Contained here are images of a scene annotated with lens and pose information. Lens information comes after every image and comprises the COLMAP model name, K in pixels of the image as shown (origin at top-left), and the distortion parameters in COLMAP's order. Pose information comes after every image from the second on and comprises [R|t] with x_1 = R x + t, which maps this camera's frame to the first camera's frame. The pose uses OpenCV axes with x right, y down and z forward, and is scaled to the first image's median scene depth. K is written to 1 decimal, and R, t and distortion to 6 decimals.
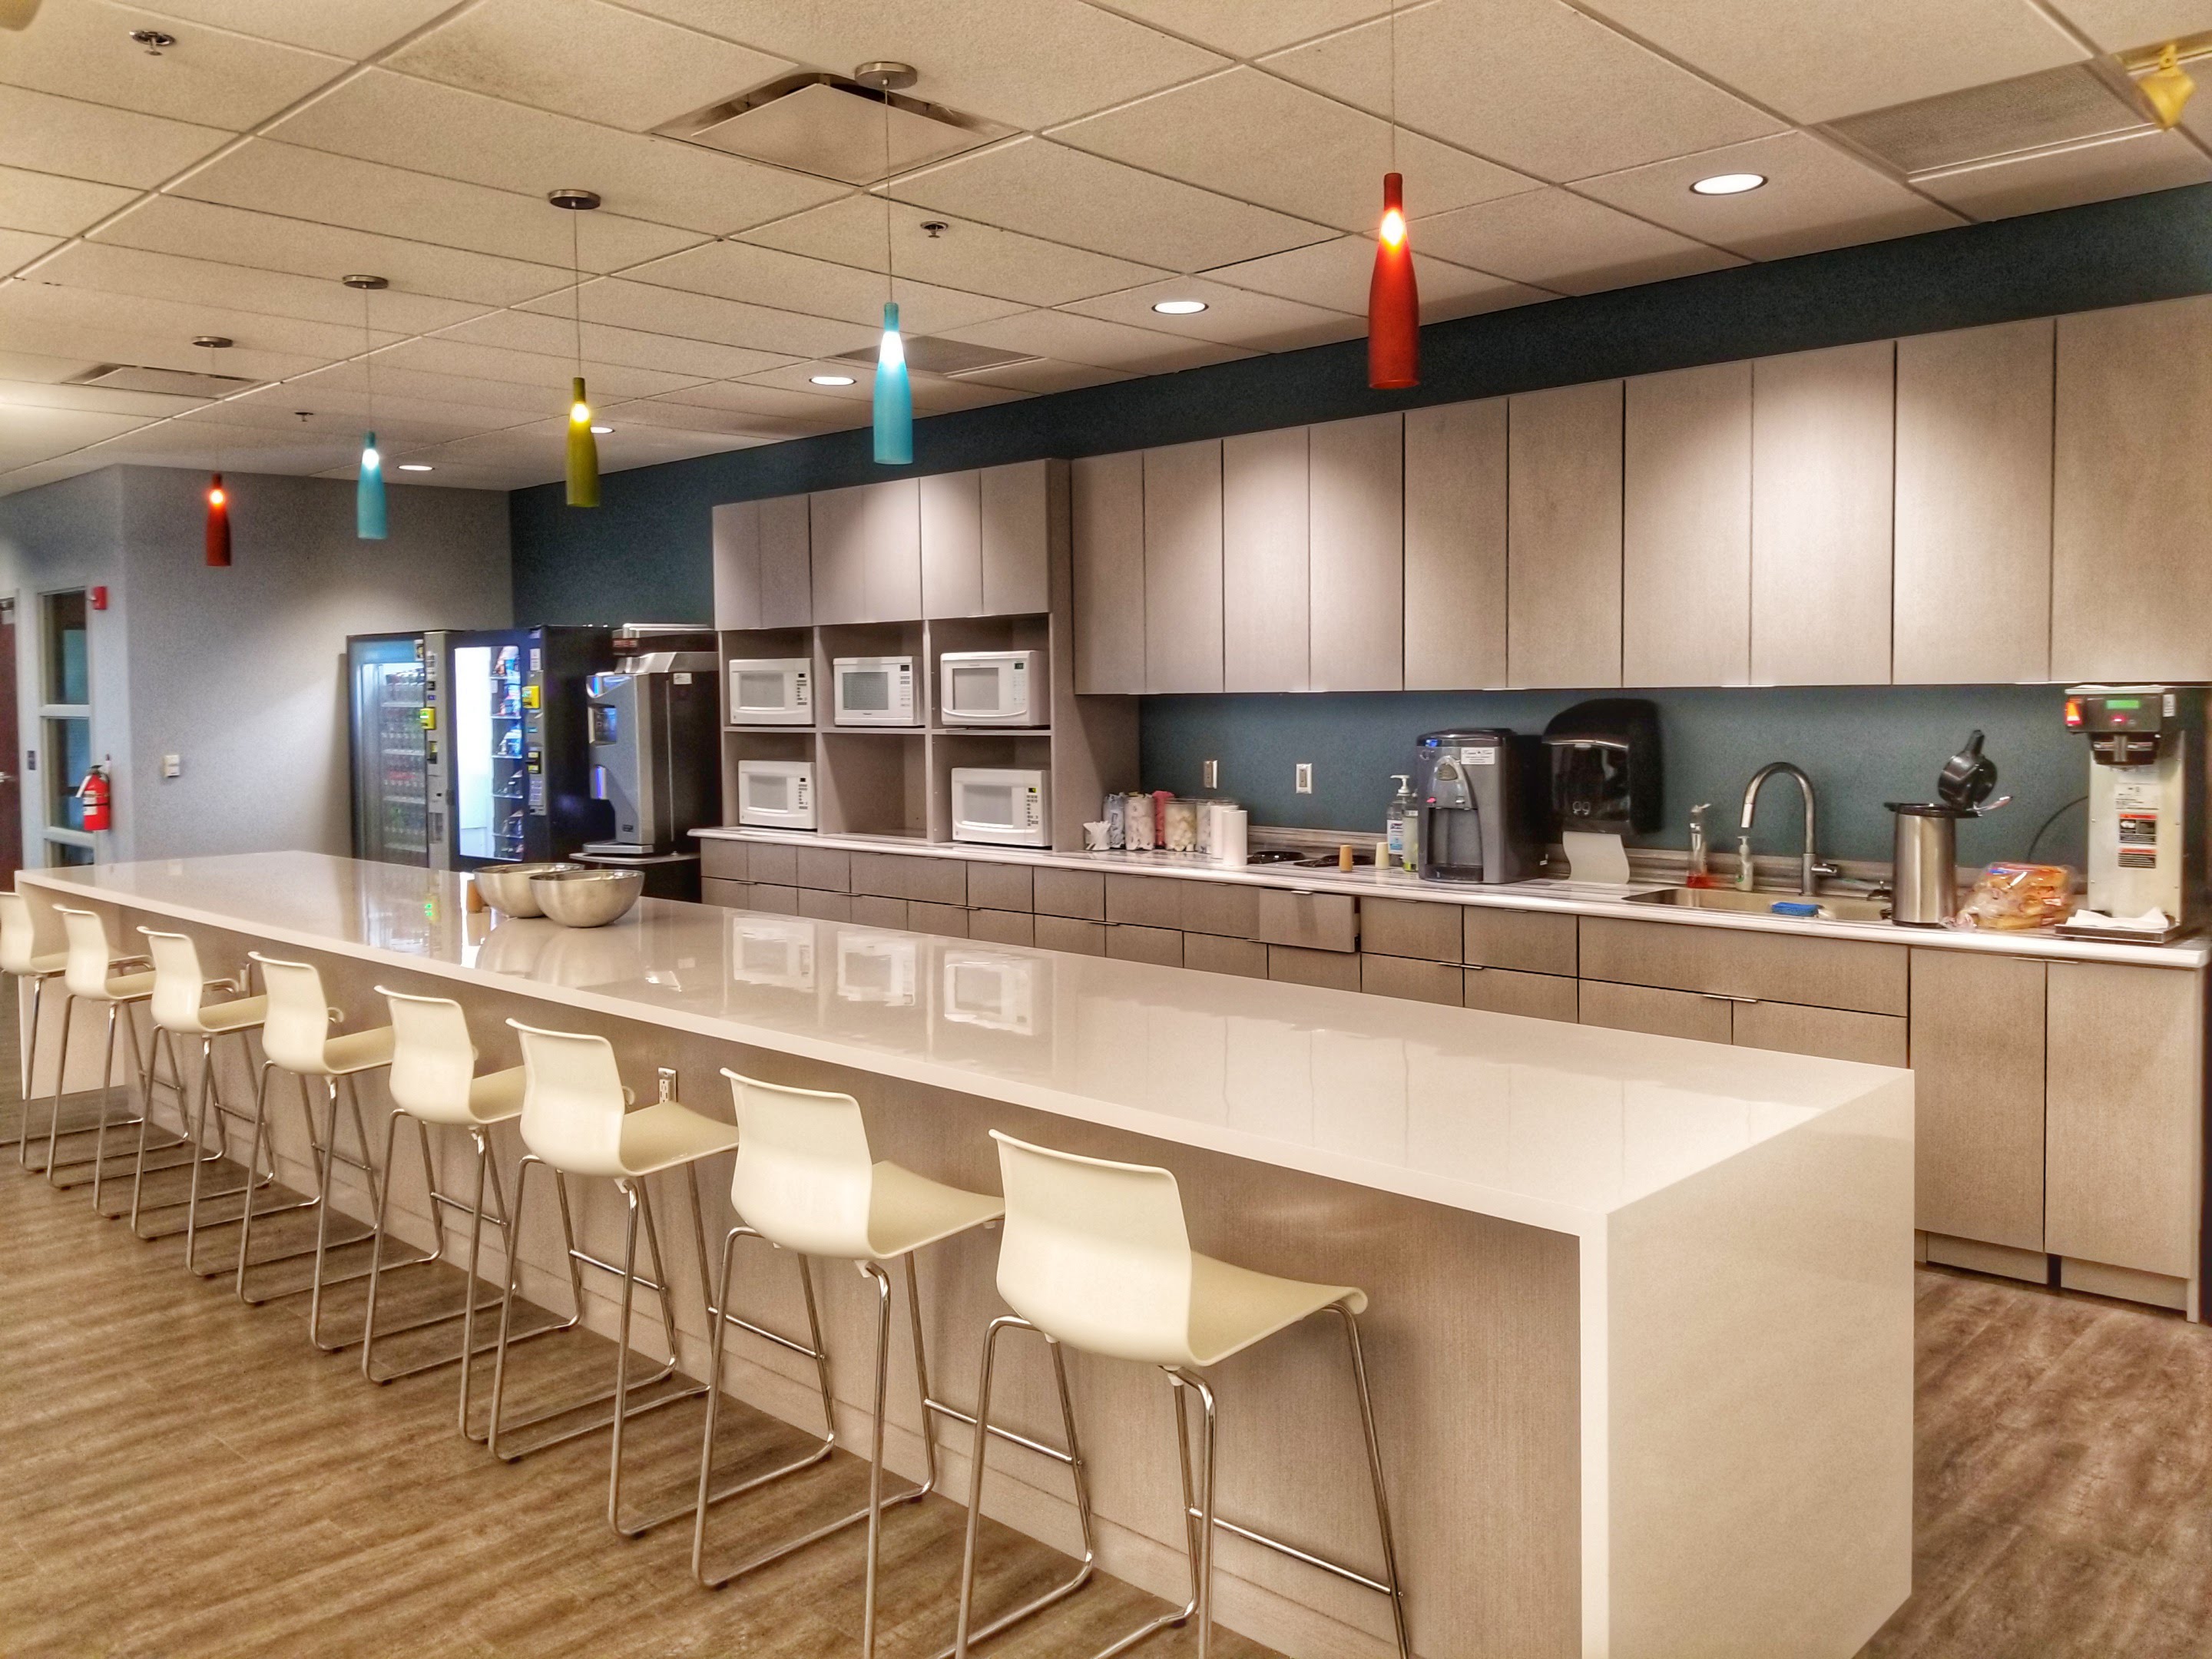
lens RADIAL K [[1739.6, 0, 1102.1], [0, 1739.6, 750.8], [0, 0, 1]] dist [0.093186, -0.002608]
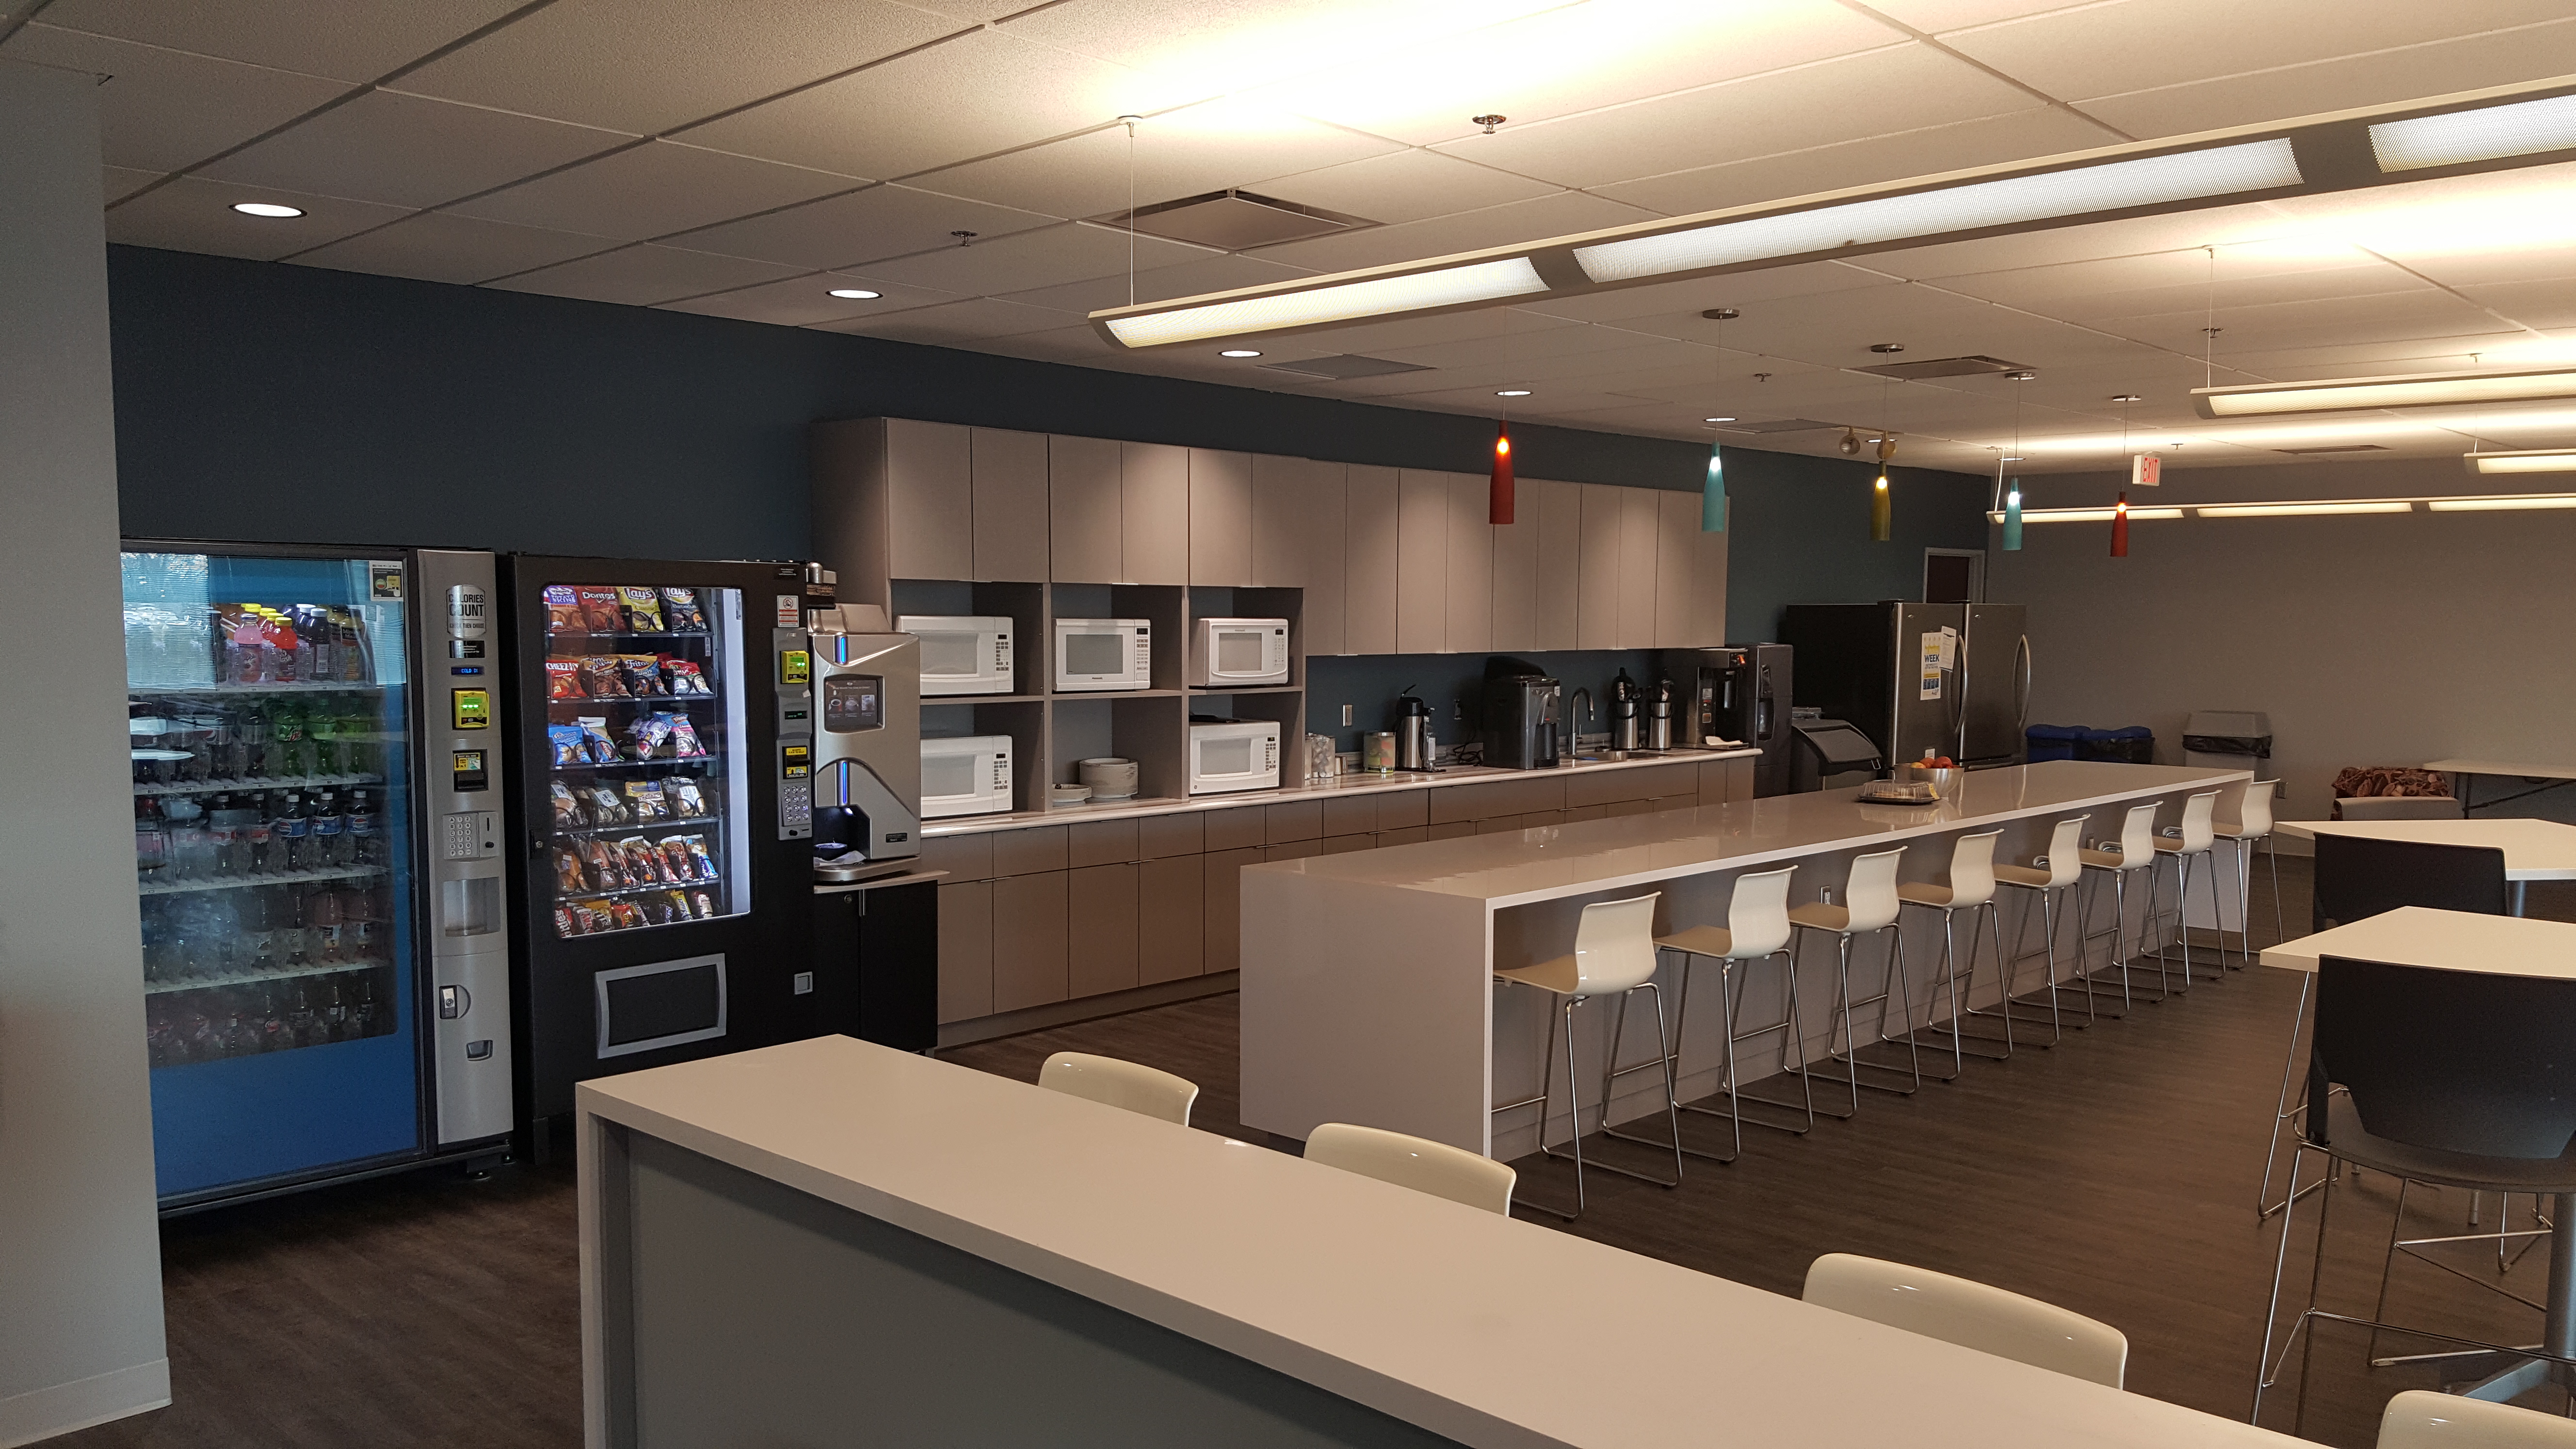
lens RADIAL K [[1910.2, 0, 1283.0], [0, 1910.2, 768.8], [0, 0, 1]] dist [0.132284, -0.233228]
pose [[0.001984, -0.066914, 0.997757, -1.157430], [0.032289, 0.997243, 0.066816, -0.037742], [-0.999477, 0.032084, 0.004139, 0.871665]]
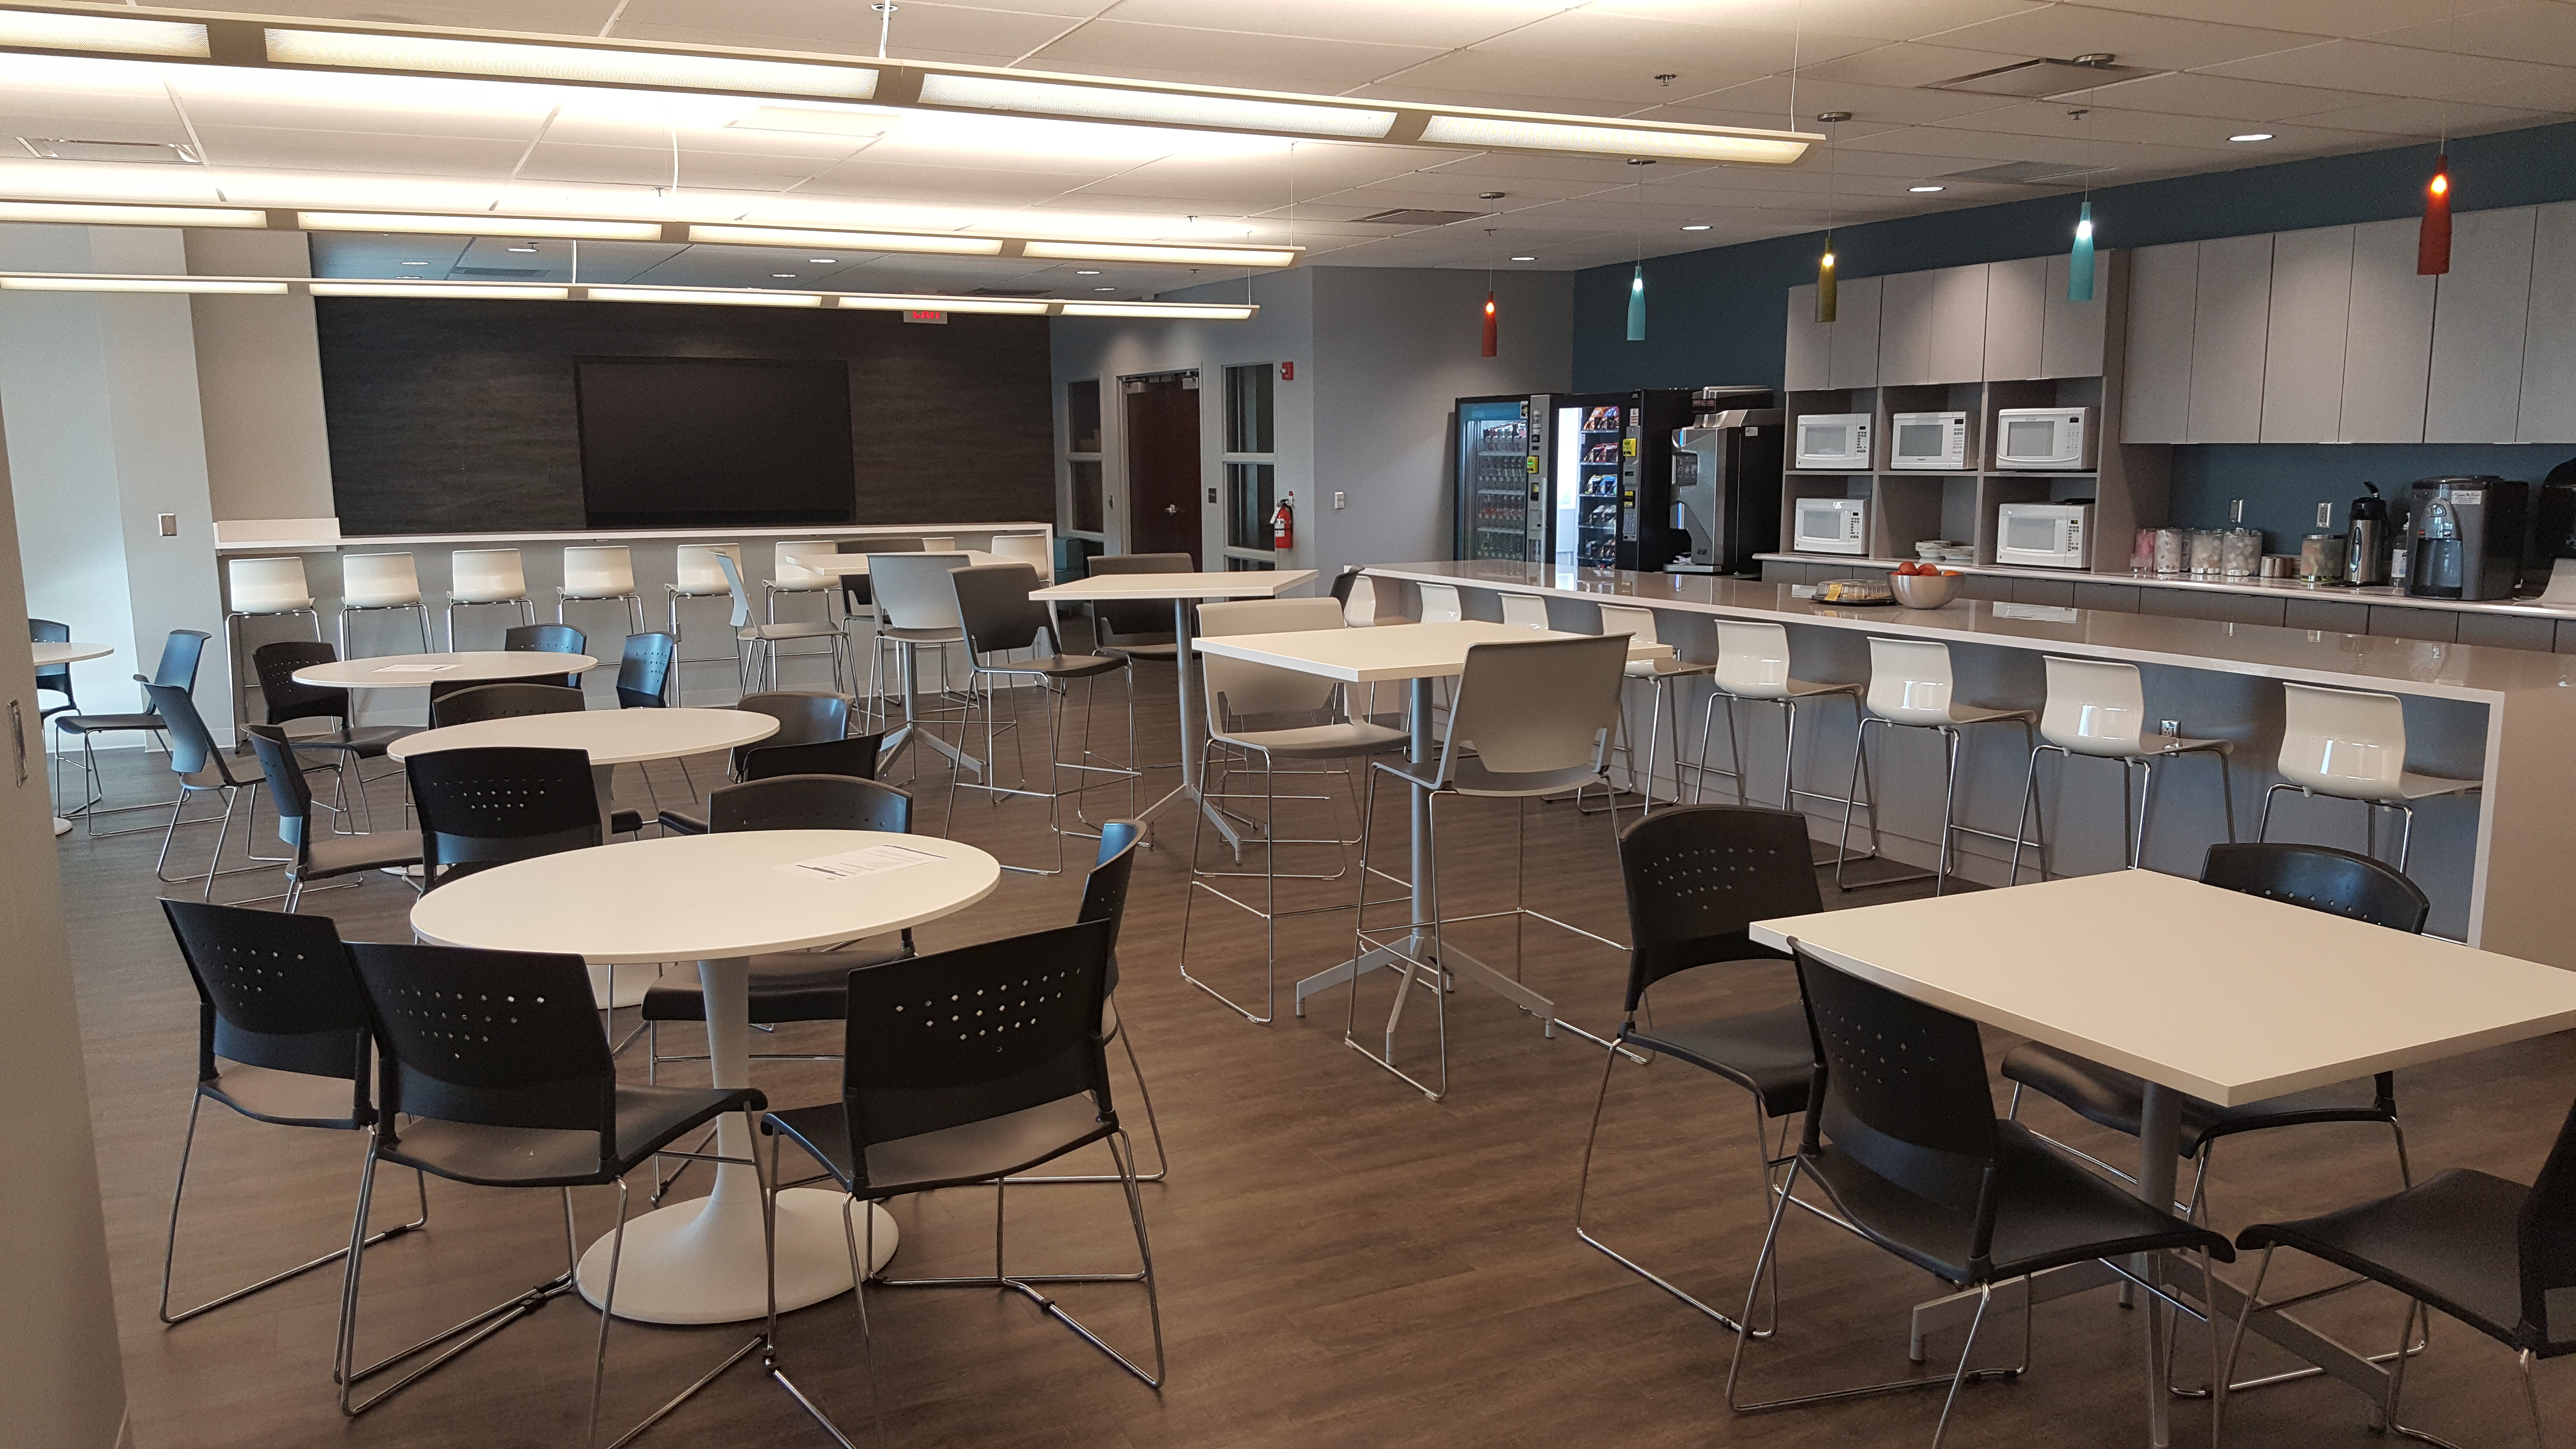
lens RADIAL K [[1910.2, 0, 1283.0], [0, 1910.2, 768.8], [0, 0, 1]] dist [0.132284, -0.233228]
pose [[0.937122, 0.062981, -0.343272, -0.072806], [-0.016532, 0.990489, 0.136594, 0.015032], [0.348610, -0.122330, 0.929251, -0.442682]]
